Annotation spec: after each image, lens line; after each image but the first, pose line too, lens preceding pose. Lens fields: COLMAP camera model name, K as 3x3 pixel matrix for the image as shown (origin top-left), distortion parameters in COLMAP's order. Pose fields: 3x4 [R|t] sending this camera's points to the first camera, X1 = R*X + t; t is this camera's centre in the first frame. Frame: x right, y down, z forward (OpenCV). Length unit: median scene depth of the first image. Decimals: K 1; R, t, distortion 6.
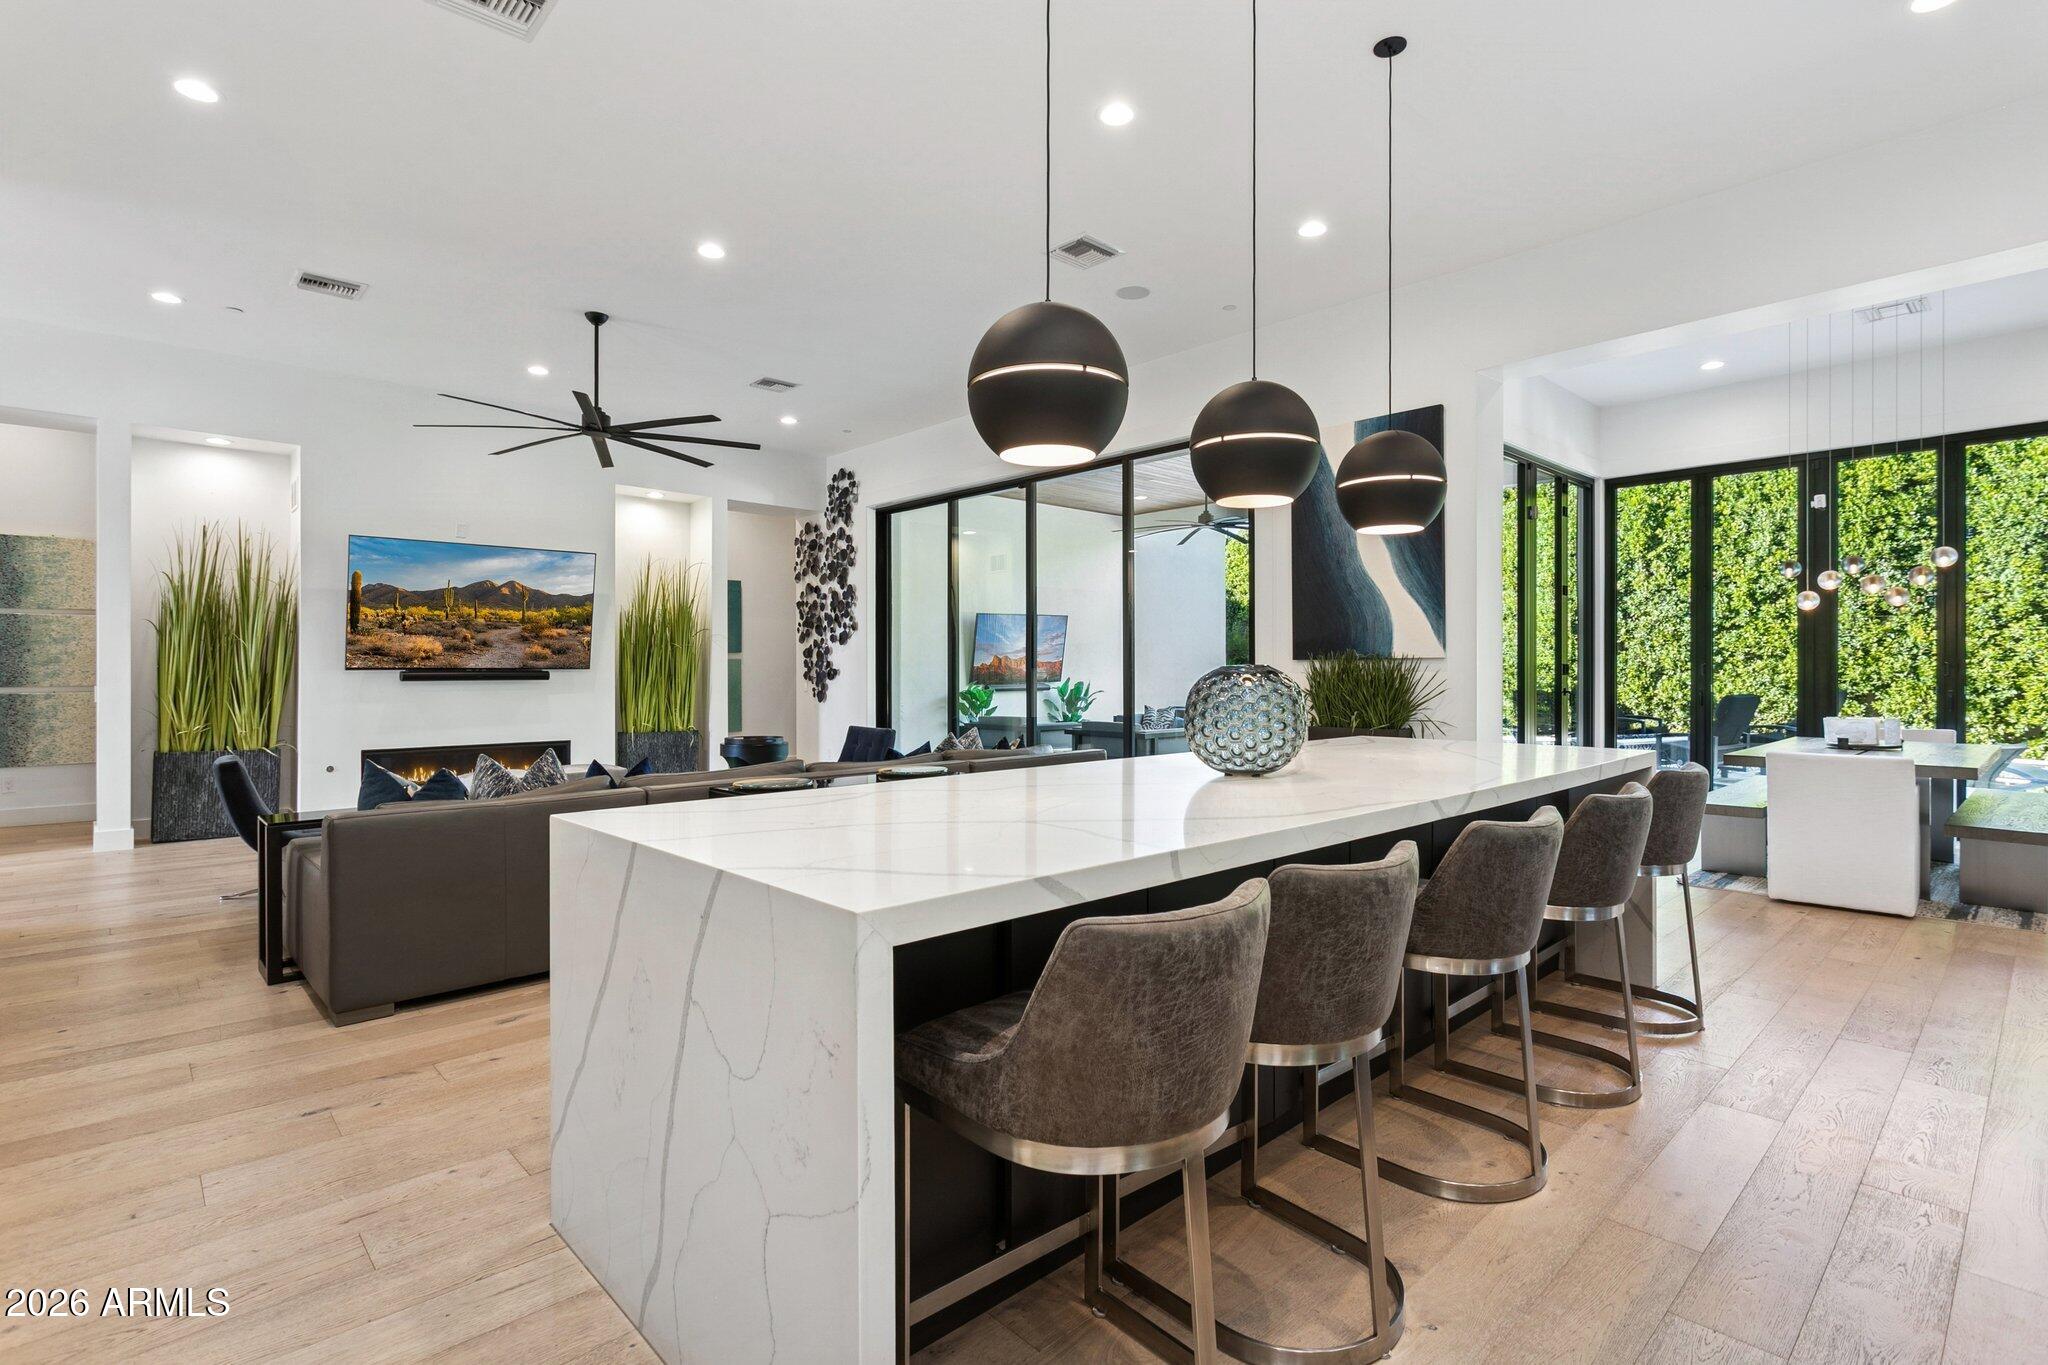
lens RADIAL K [[969.3, 0, 1011.4], [0, 969.3, 669.7], [0, 0, 1]] dist [-0.000469, 0.000481]
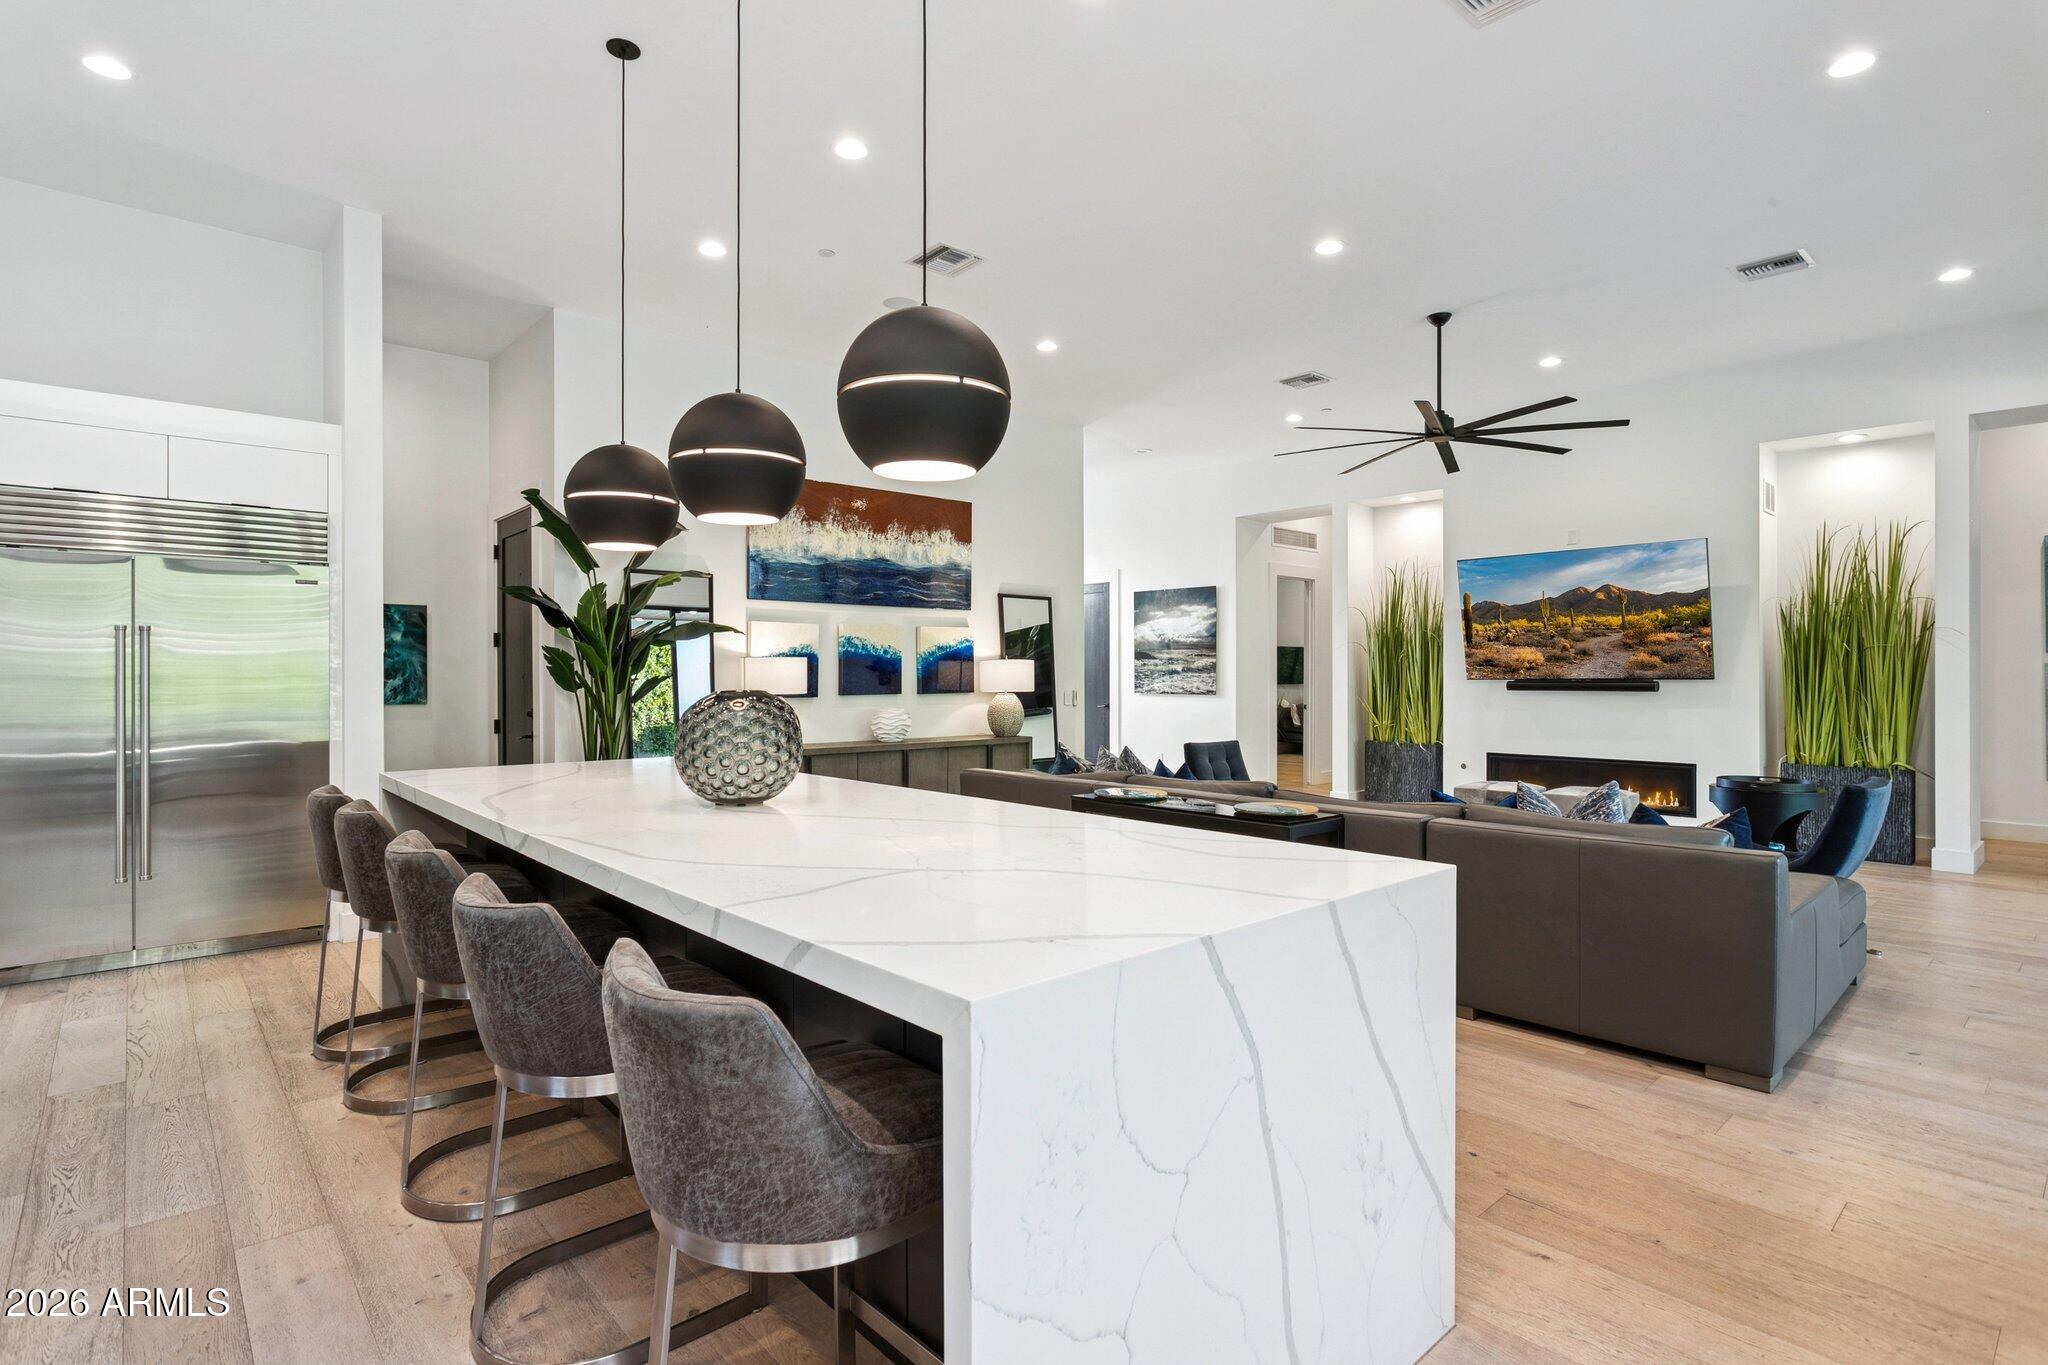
lens RADIAL K [[1008.5, 0, 1032.2], [0, 1008.5, 678.0], [0, 0, 1]] dist [-0.006396, 0.000892]
pose [[-0.016199, 0.005478, -0.999854, 0.439912], [0.001441, 0.999984, 0.005455, -0.008112], [0.999868, -0.001352, -0.016207, 0.458922]]
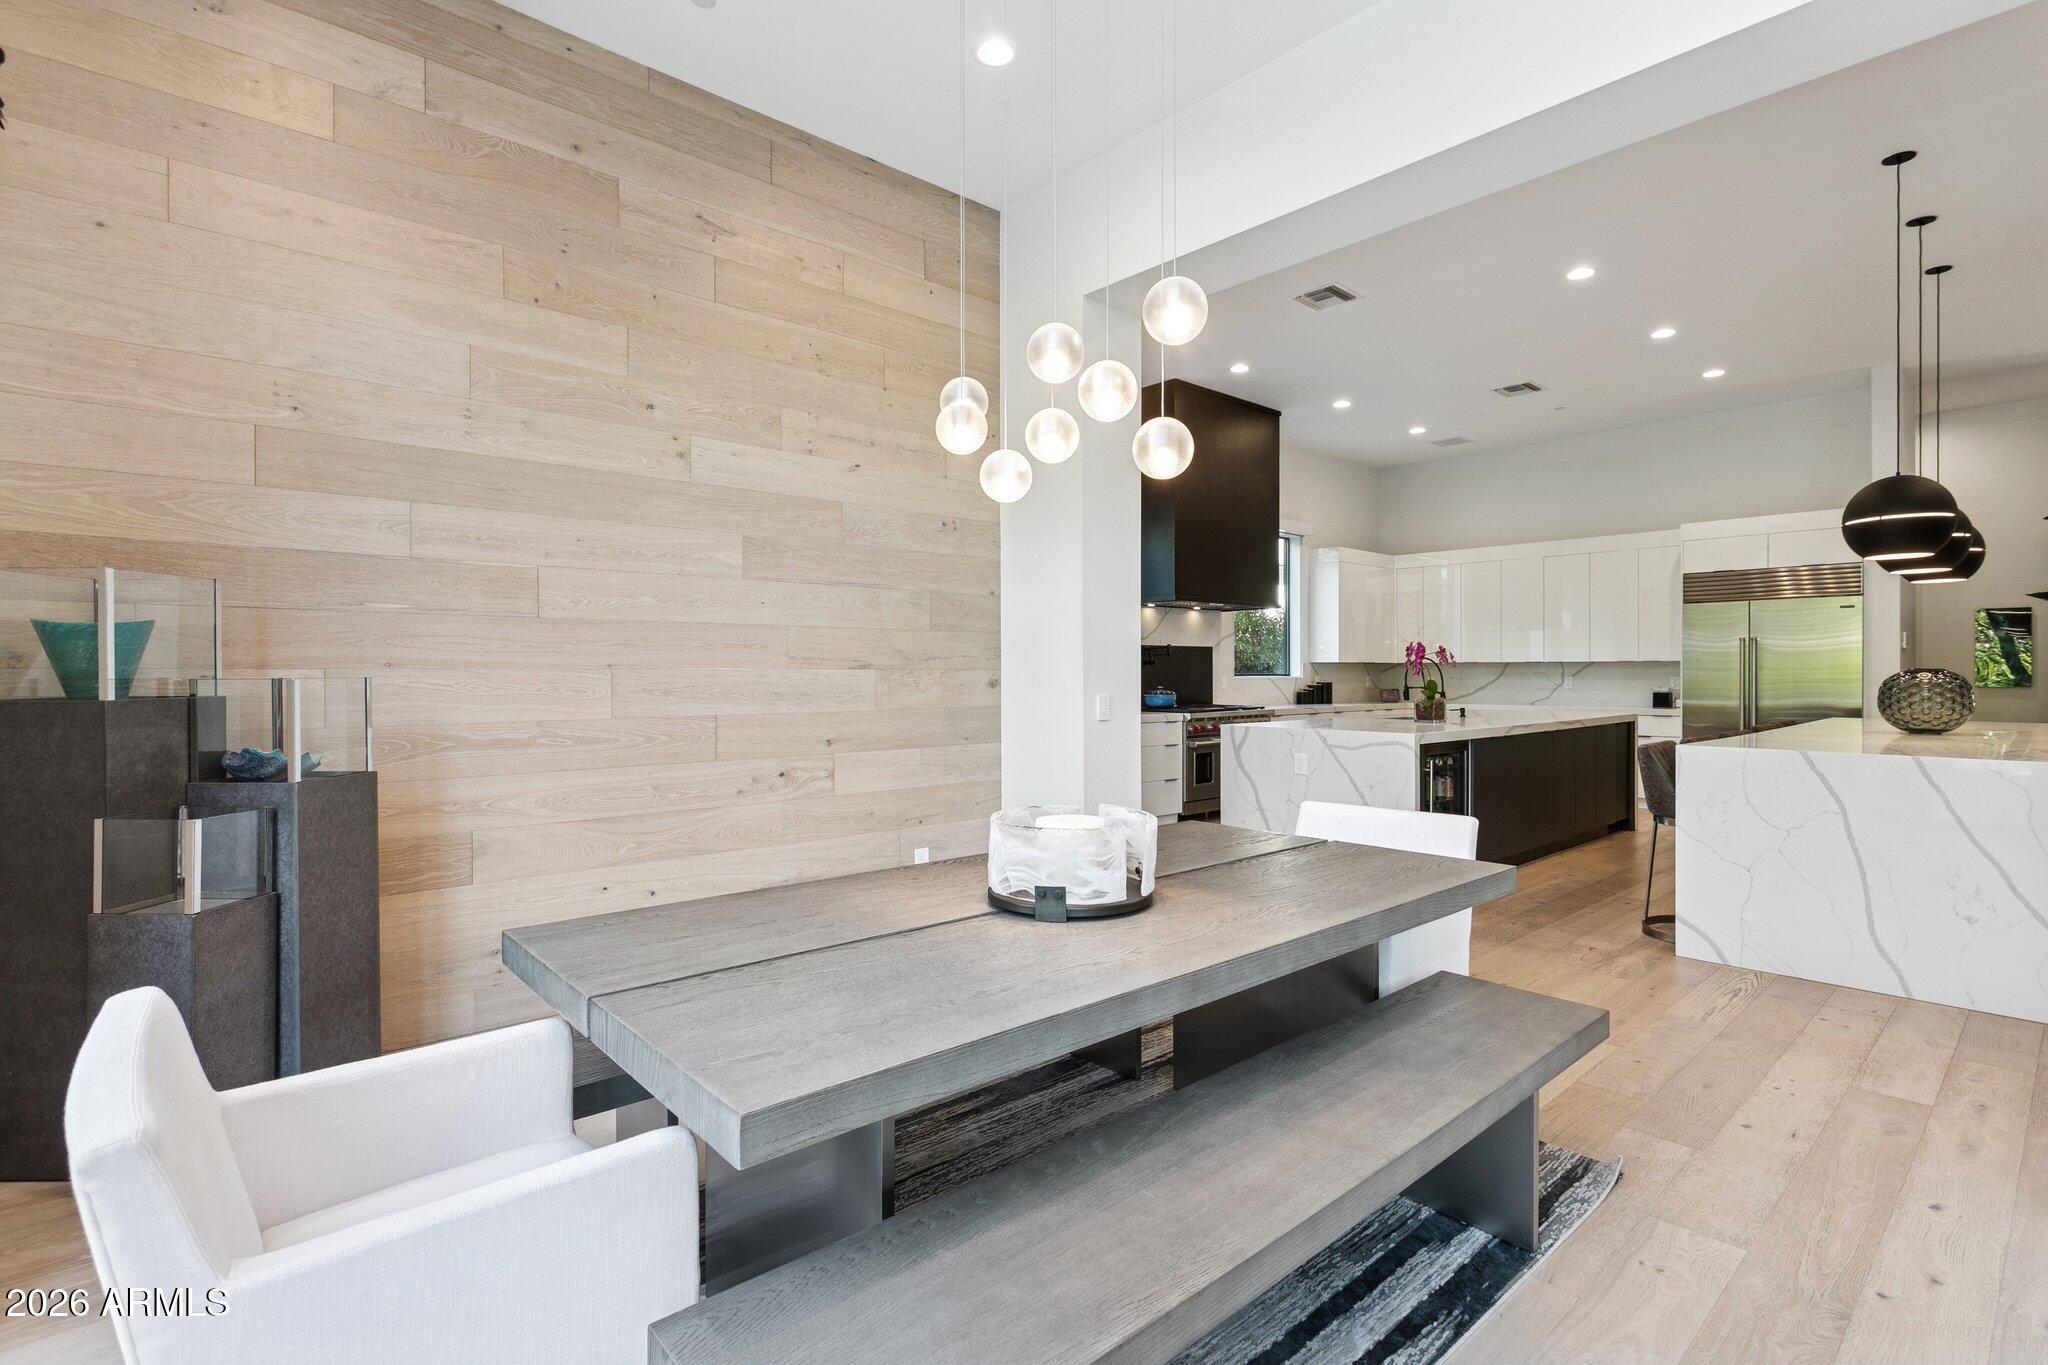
lens RADIAL K [[969.3, 0, 1018.5], [0, 969.3, 681.3], [0, 0, 1]] dist [-0.000469, 0.000481]
pose [[-0.999820, 0.004761, 0.018342, 0.630675], [0.004910, 0.999955, 0.008121, -0.000993], [-0.018302, 0.008210, -0.999799, 0.953972]]
